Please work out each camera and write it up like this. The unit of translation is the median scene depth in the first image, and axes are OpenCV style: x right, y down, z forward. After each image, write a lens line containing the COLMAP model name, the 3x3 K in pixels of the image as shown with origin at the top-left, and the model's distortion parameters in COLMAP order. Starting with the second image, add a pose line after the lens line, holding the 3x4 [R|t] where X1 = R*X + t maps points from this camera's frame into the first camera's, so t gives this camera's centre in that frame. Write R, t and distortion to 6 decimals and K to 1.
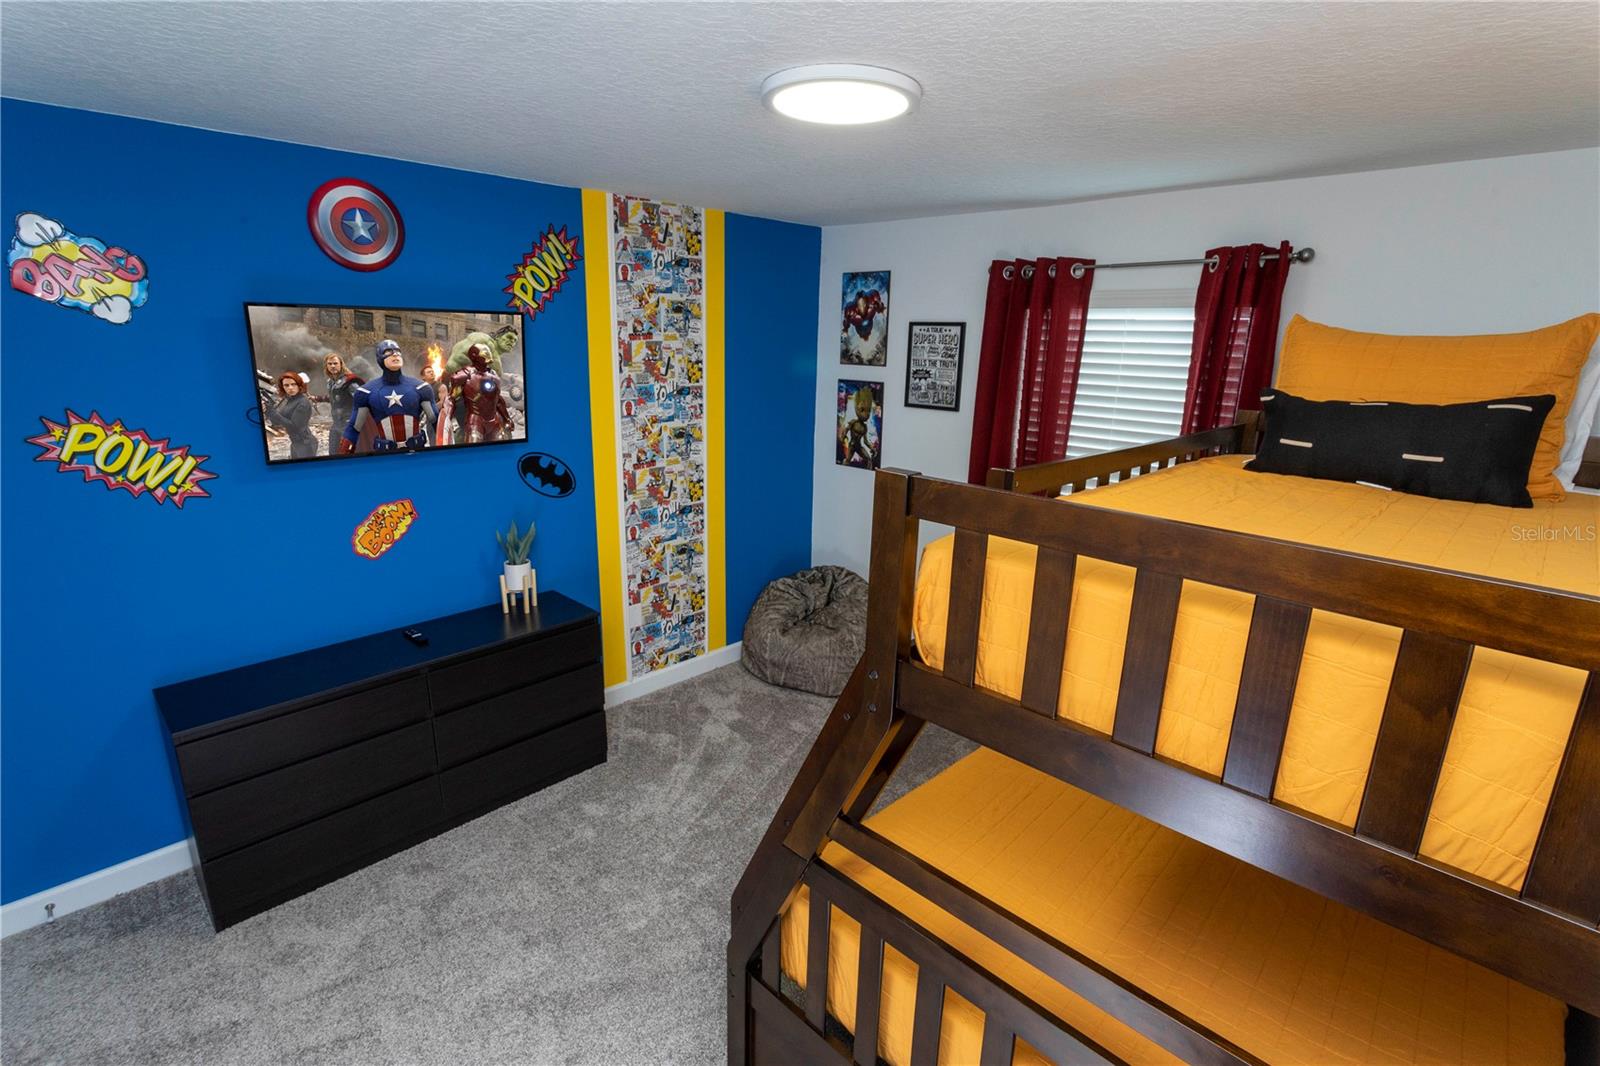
lens RADIAL K [[745.6, 0, 825.6], [0, 745.6, 531.8], [0, 0, 1]] dist [0.000449, 0.000072]
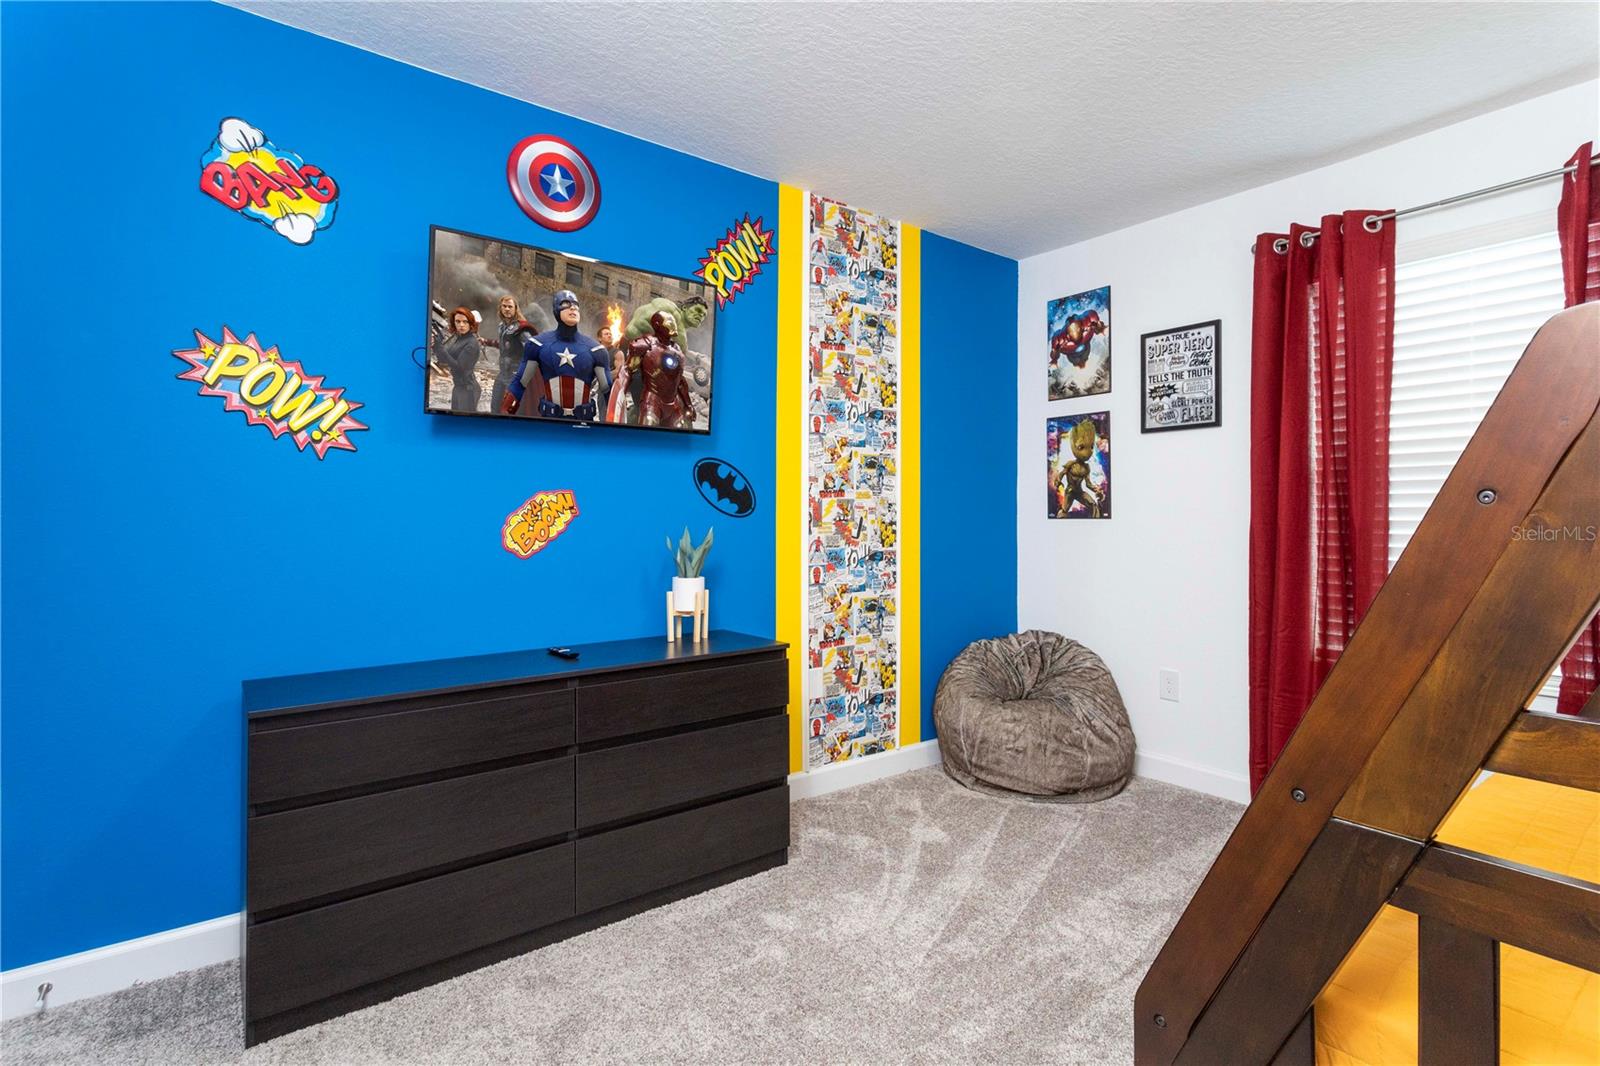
lens RADIAL K [[767.5, 0, 822.9], [0, 767.5, 511.0], [0, 0, 1]] dist [-0.001809, 0.000638]
pose [[0.988364, -0.024240, -0.150163, -0.136303], [-0.017075, 0.963299, -0.267888, 0.172088], [0.151145, 0.267335, 0.951676, 0.209134]]
